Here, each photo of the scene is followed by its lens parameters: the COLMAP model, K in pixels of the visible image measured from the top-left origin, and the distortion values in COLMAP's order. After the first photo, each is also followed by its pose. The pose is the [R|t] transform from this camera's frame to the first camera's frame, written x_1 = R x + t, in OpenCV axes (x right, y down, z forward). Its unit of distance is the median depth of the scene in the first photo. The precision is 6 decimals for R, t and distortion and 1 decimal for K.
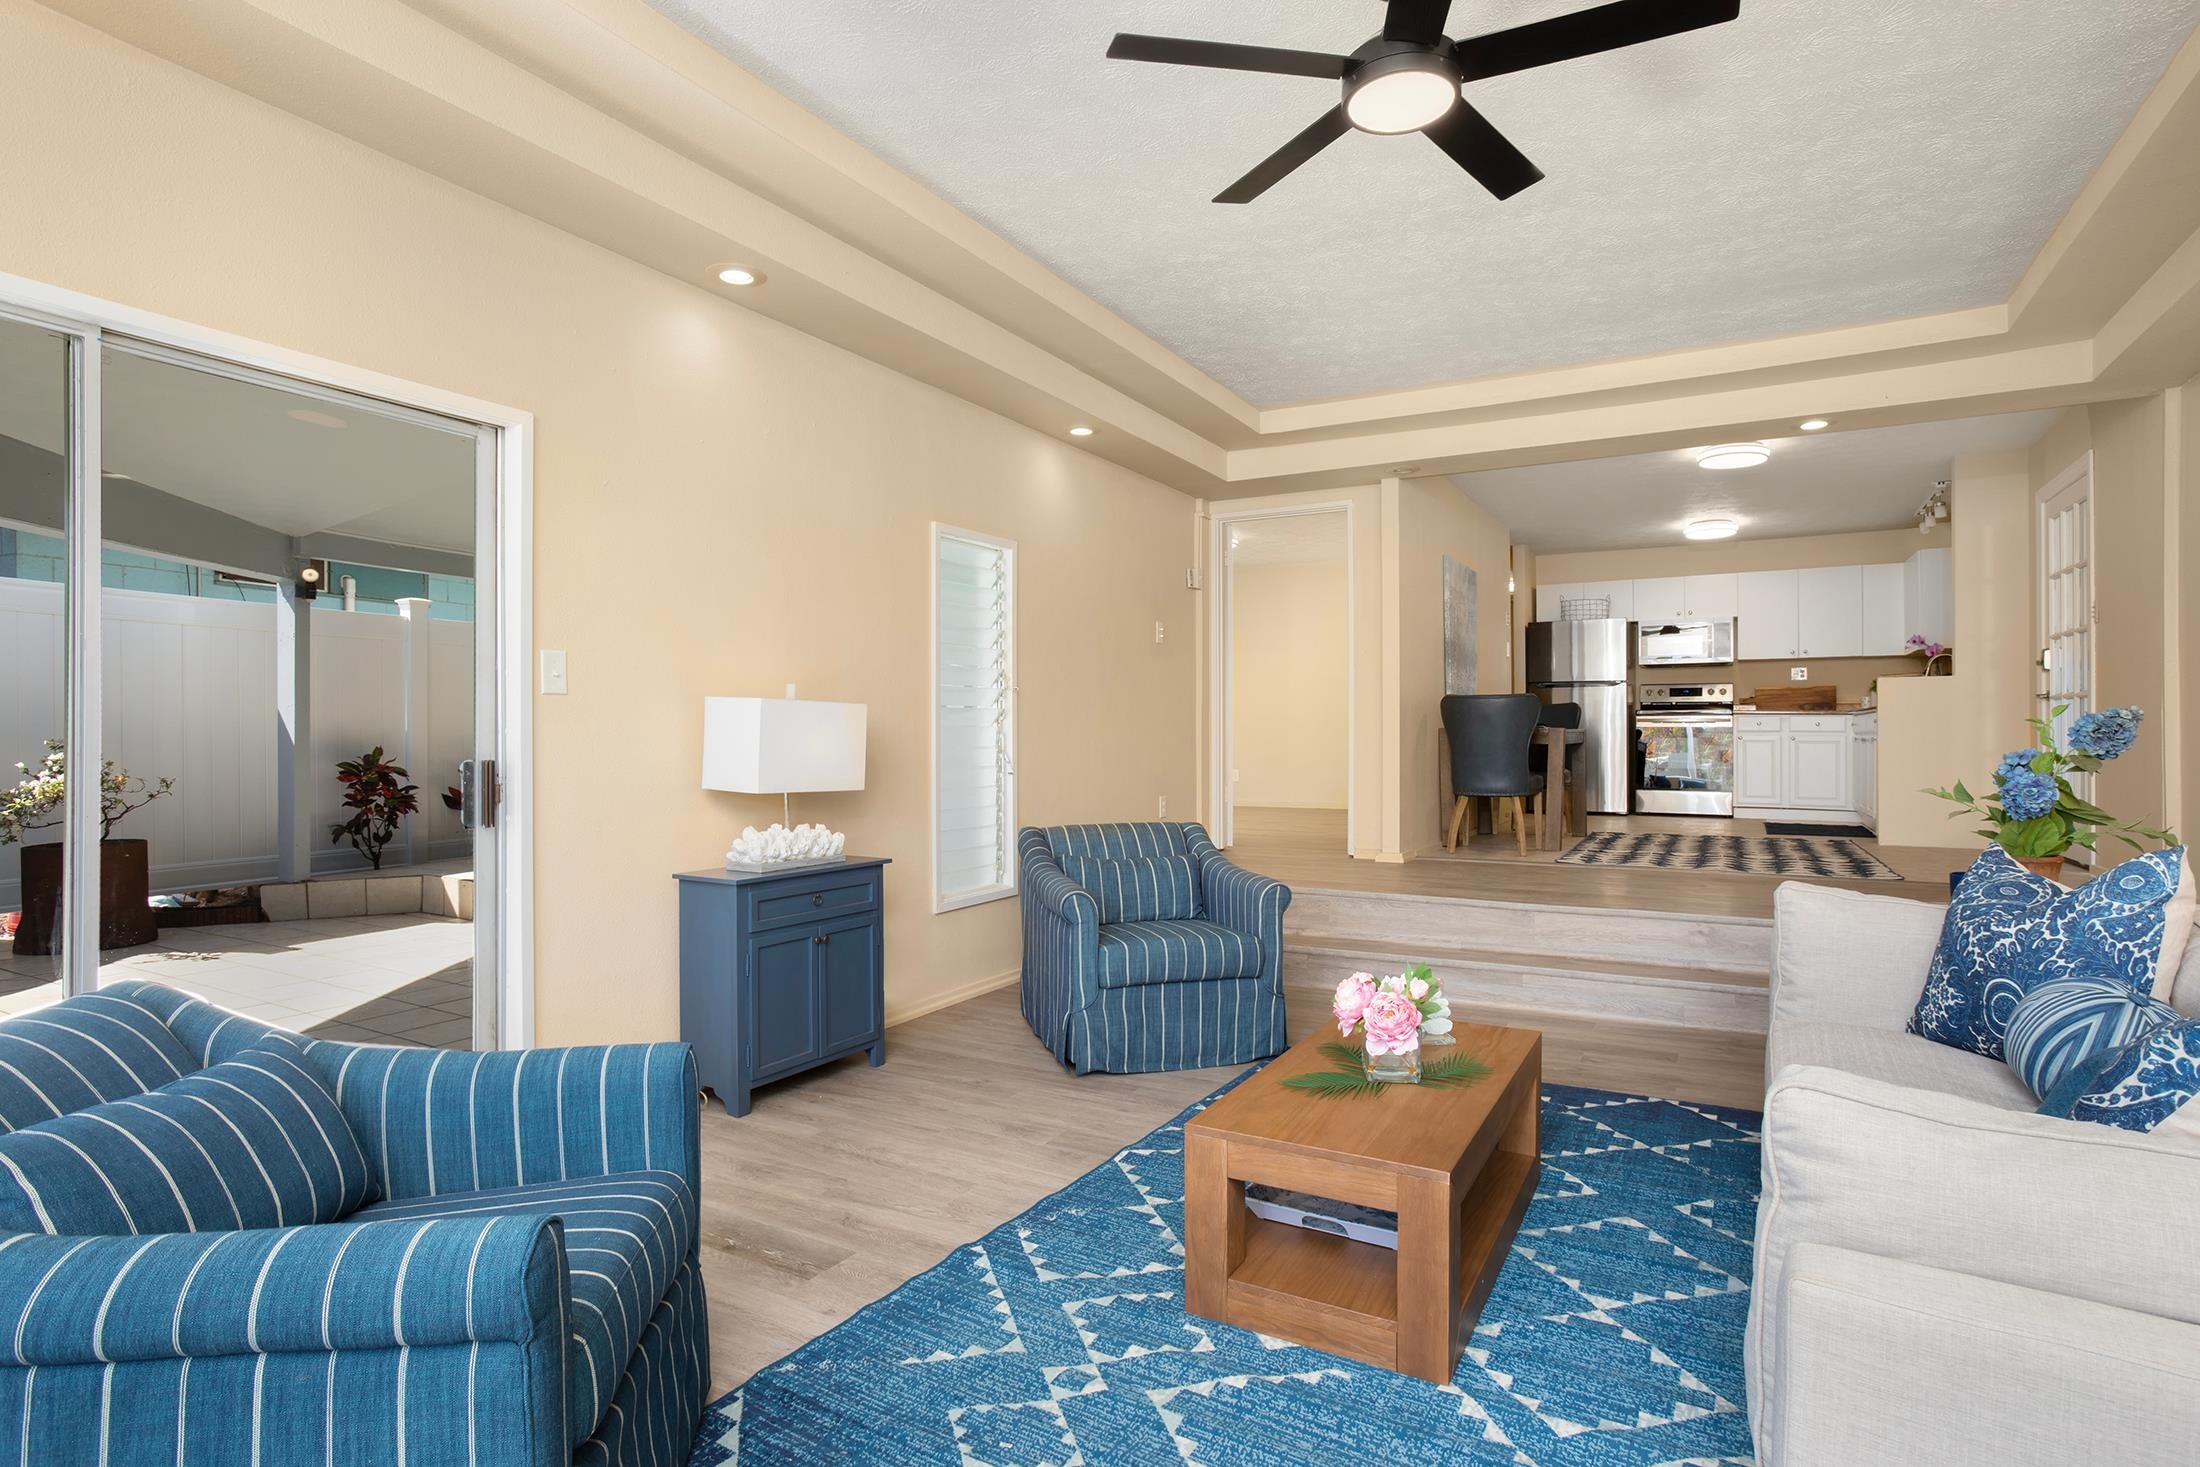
lens RADIAL K [[1122.4, 0, 1100.0], [0, 1122.4, 733.5], [0, 0, 1]] dist [-0.028003, 0.000355]
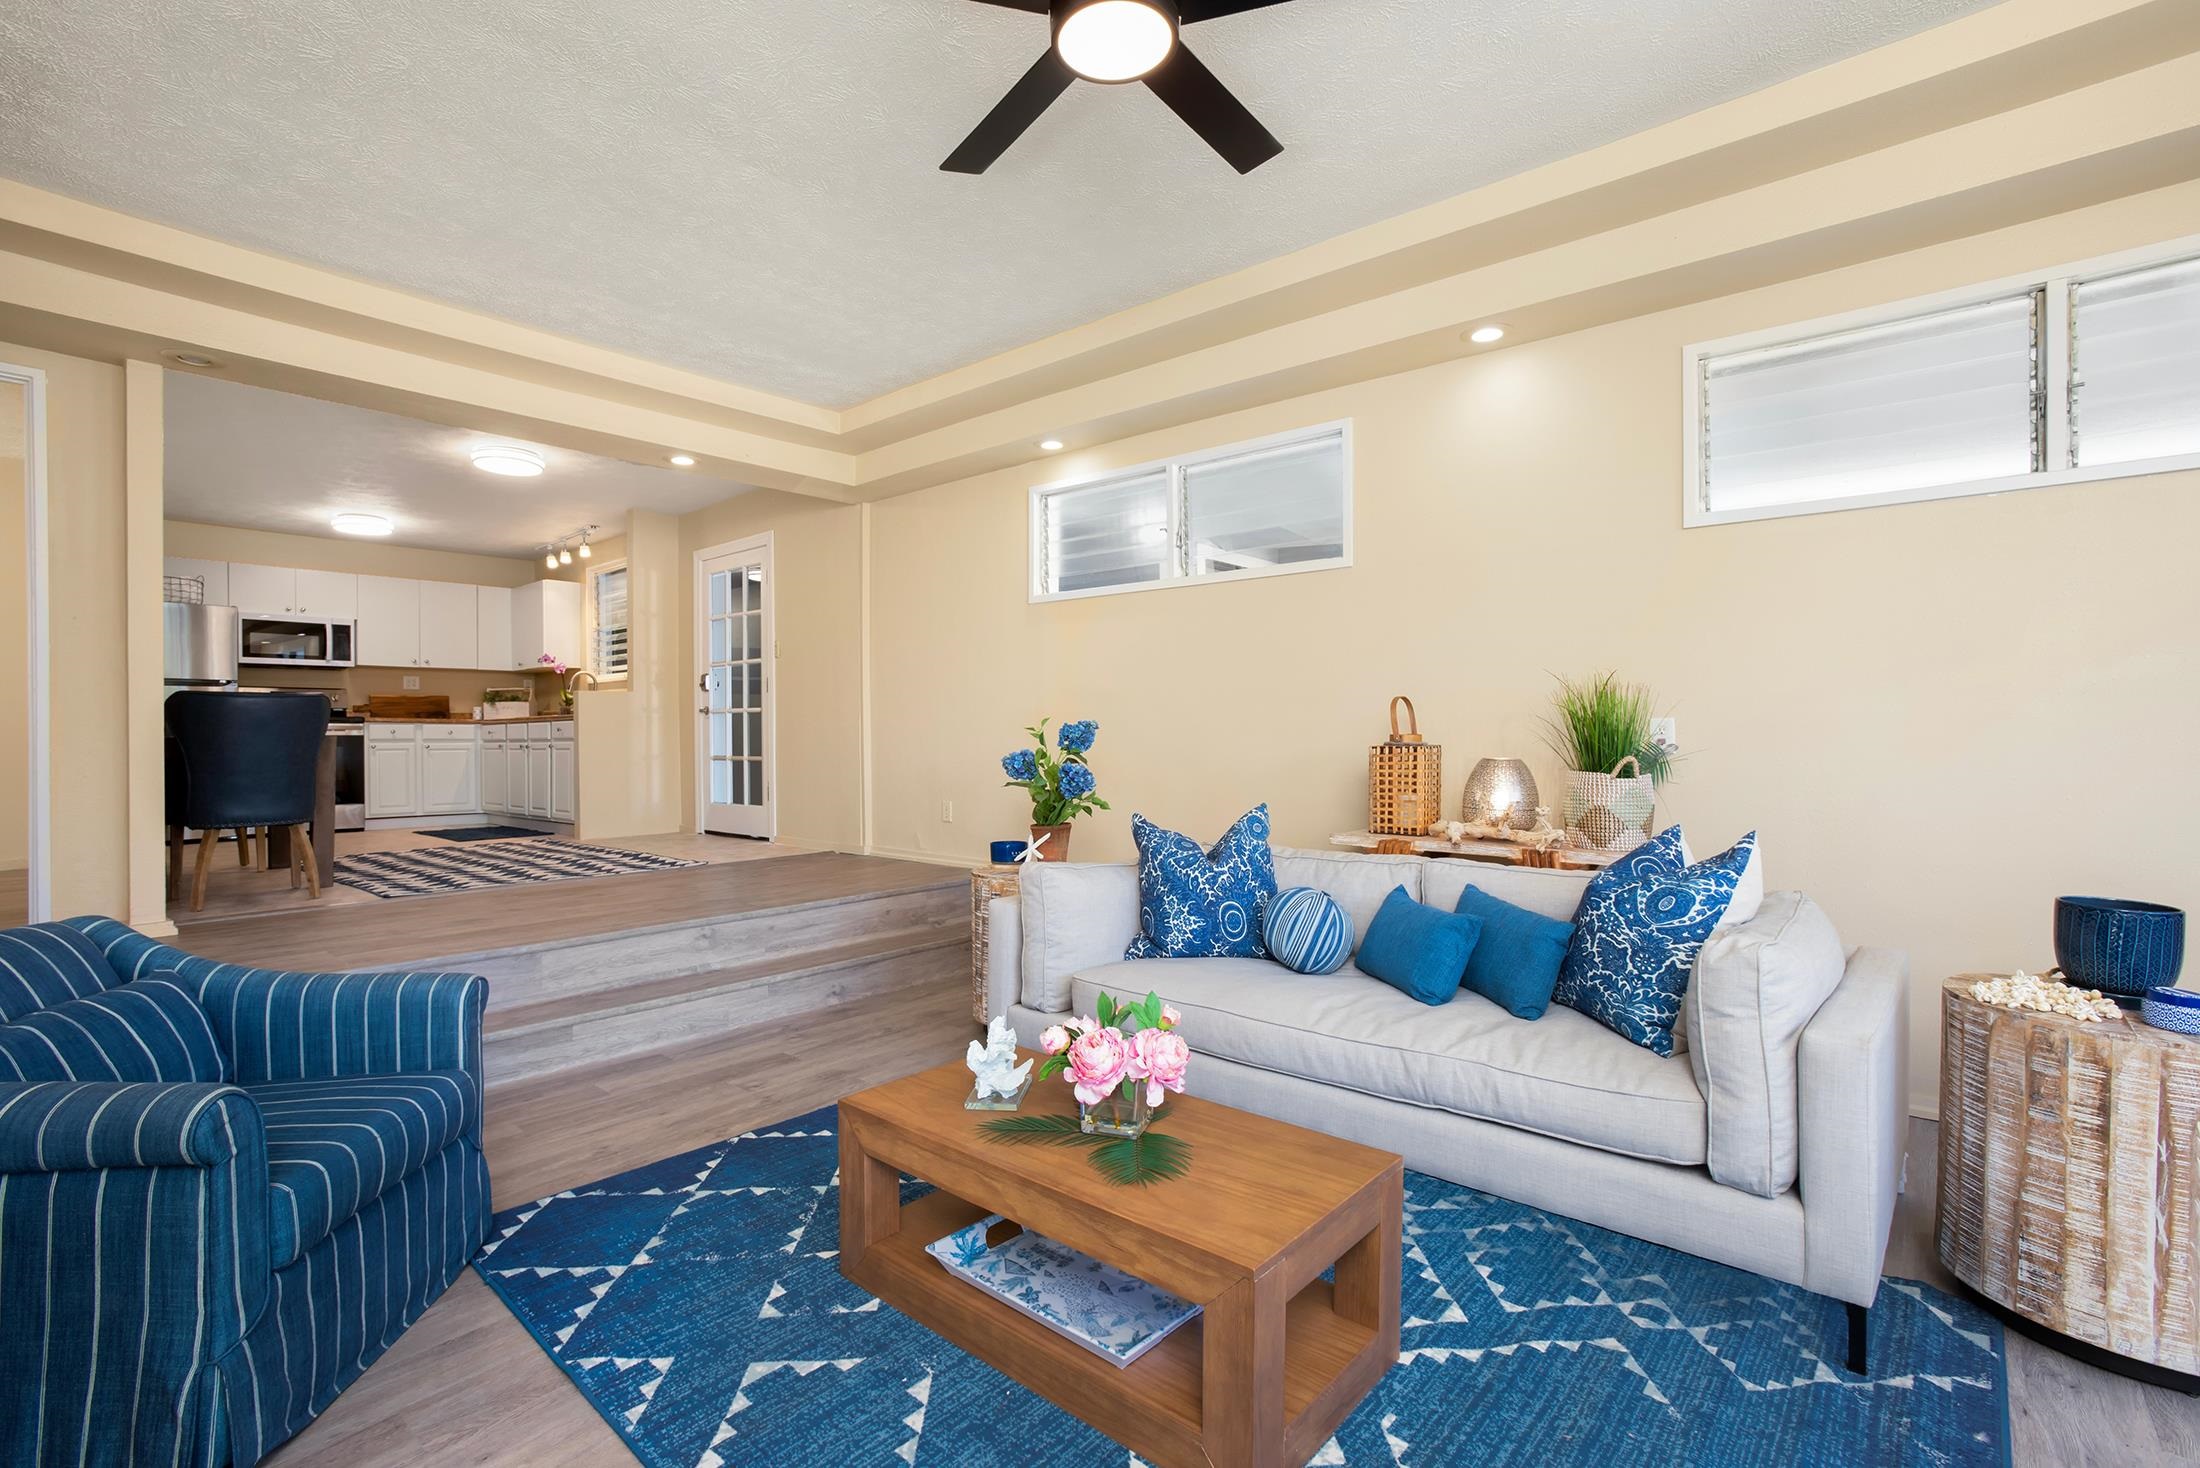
lens RADIAL K [[989.2, 0, 1100.0], [0, 989.2, 734.0], [0, 0, 1]] dist [-0.055362, 0.000621]
pose [[0.178683, 0.004236, 0.983898, -0.369075], [0.004139, 0.999979, -0.005057, 0.000835], [-0.983898, 0.004976, 0.178661, 0.647823]]
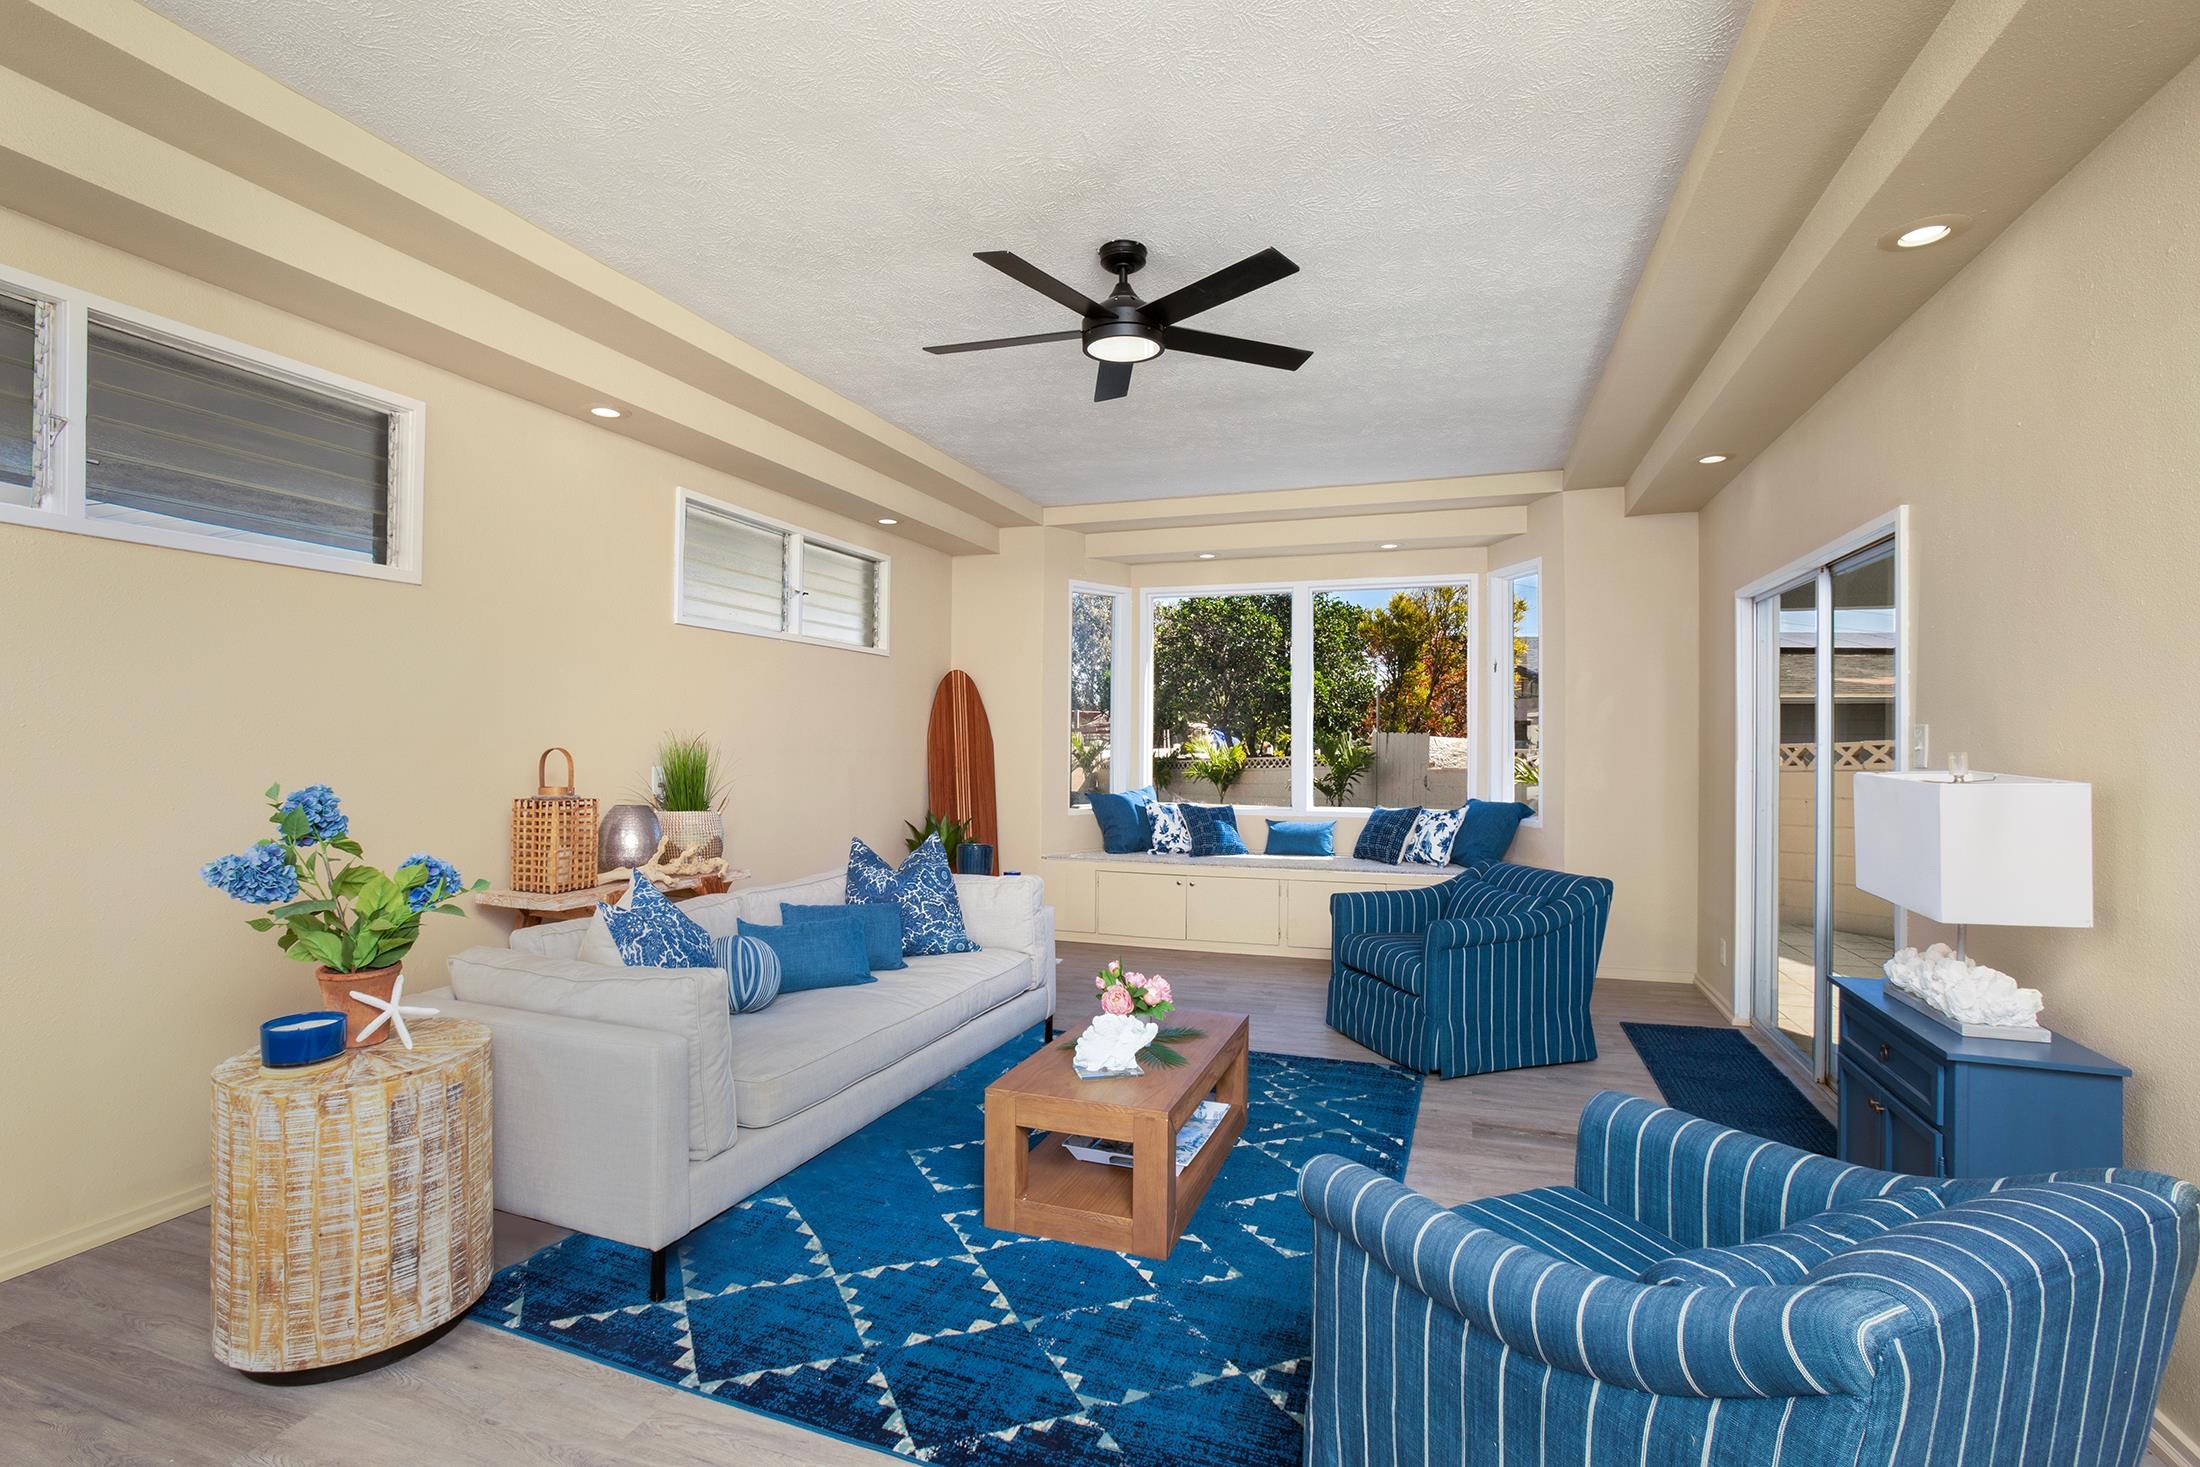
lens RADIAL K [[989.2, 0, 1100.0], [0, 989.2, 733.5], [0, 0, 1]] dist [-0.055362, 0.000621]
pose [[-0.984107, -0.005260, -0.177496, 0.383389], [-0.003057, 0.999915, -0.012688, -0.050404], [0.177548, -0.011943, -0.984040, 1.636548]]
